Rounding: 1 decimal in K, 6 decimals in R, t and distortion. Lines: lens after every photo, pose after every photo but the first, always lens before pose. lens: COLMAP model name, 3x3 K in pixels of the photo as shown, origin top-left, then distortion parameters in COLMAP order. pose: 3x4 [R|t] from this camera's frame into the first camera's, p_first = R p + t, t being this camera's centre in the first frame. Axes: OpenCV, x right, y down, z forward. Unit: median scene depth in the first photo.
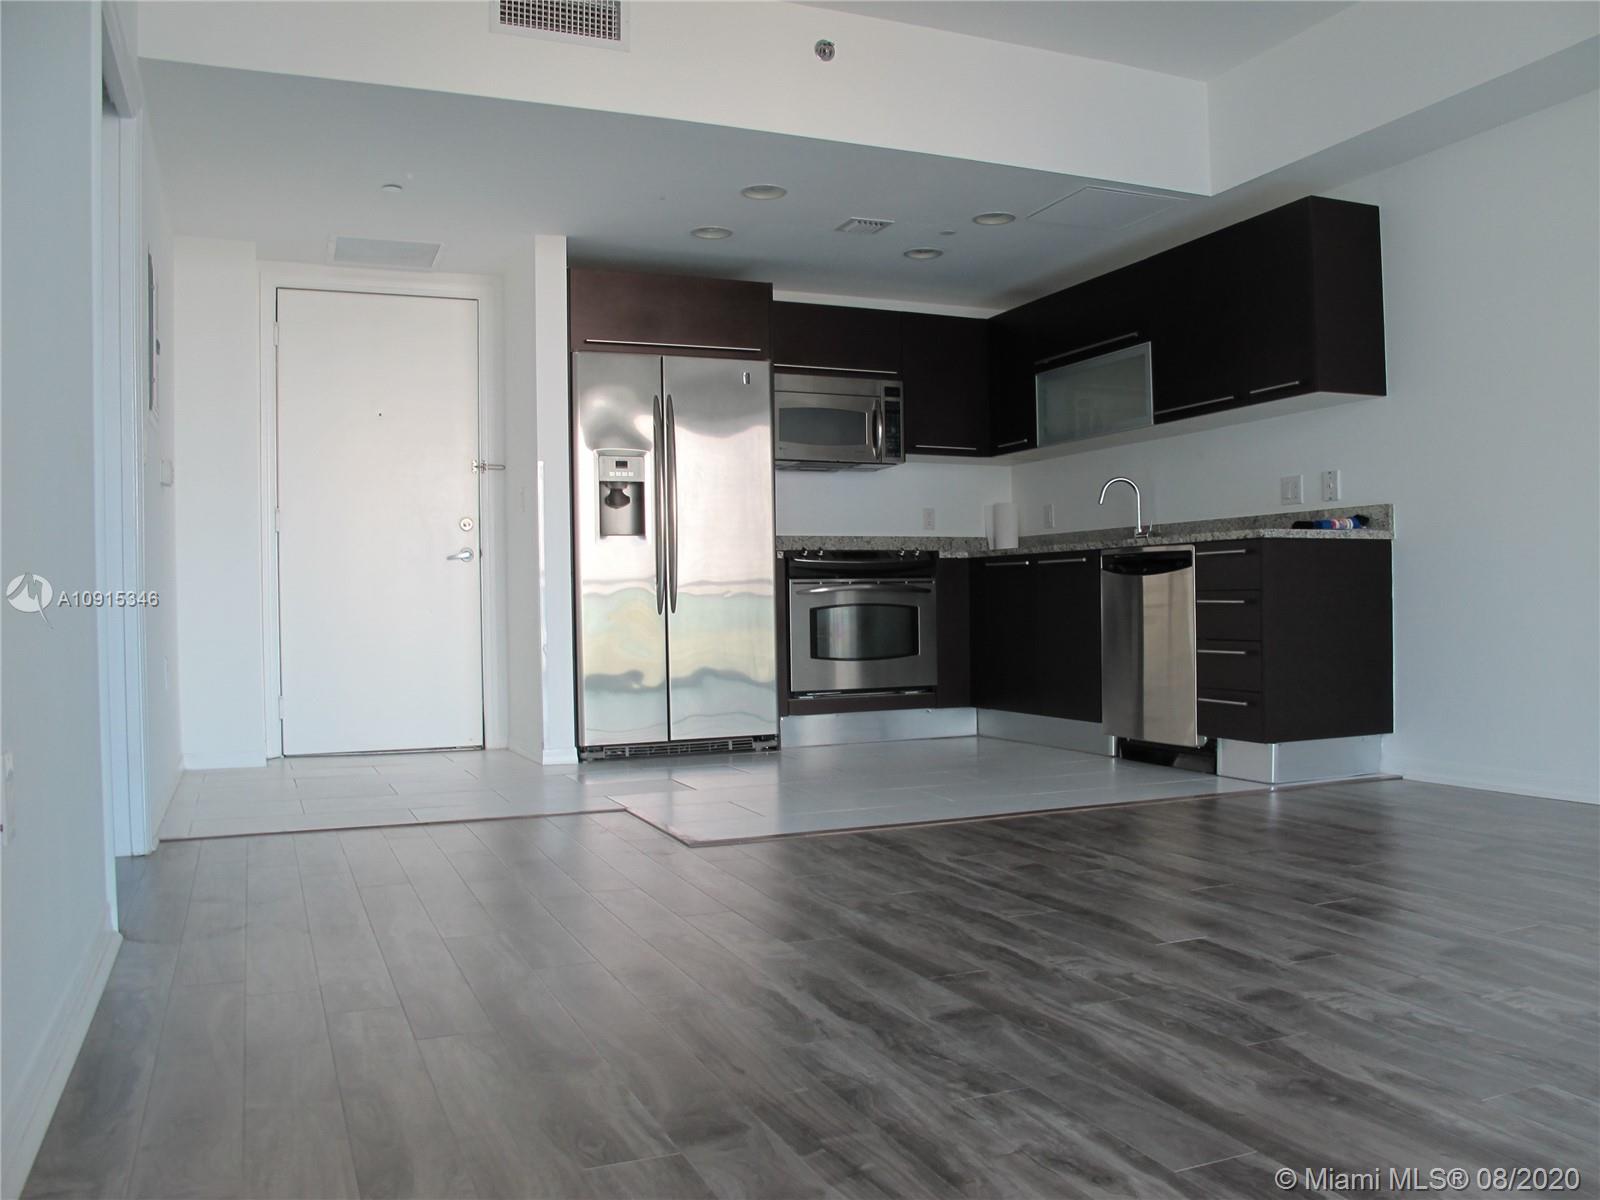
lens RADIAL K [[1329.5, 0, 800.0], [0, 1329.5, 600.0], [0, 0, 1]] dist [-0.140436, 0.070888]
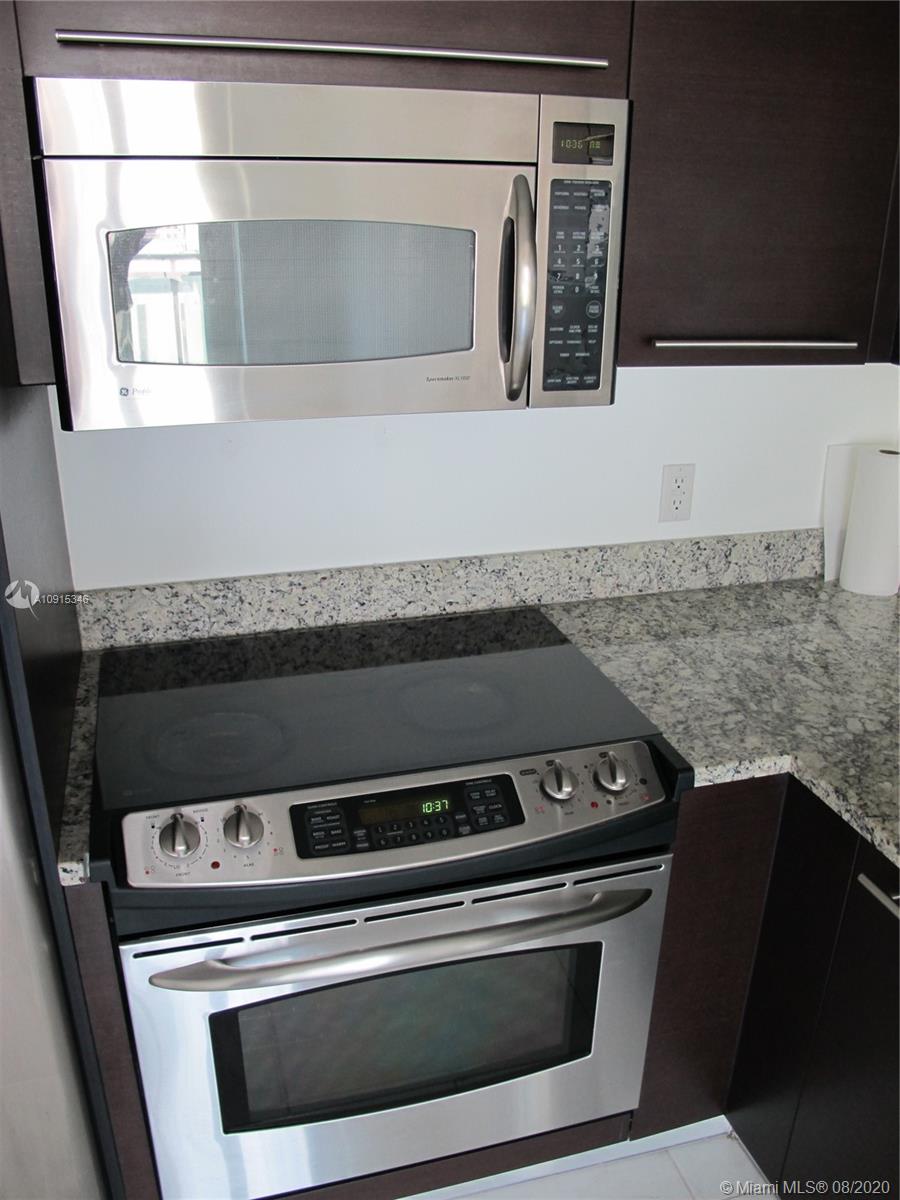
lens RADIAL K [[997.2, 0, 450.0], [0, 997.2, 600.0], [0, 0, 1]] dist [-0.140436, 0.070888]
pose [[0.993330, 0.066008, -0.094541, 0.067592], [-0.026176, 0.927612, 0.372626, -0.143995], [0.112294, -0.367666, 0.923153, 0.786379]]
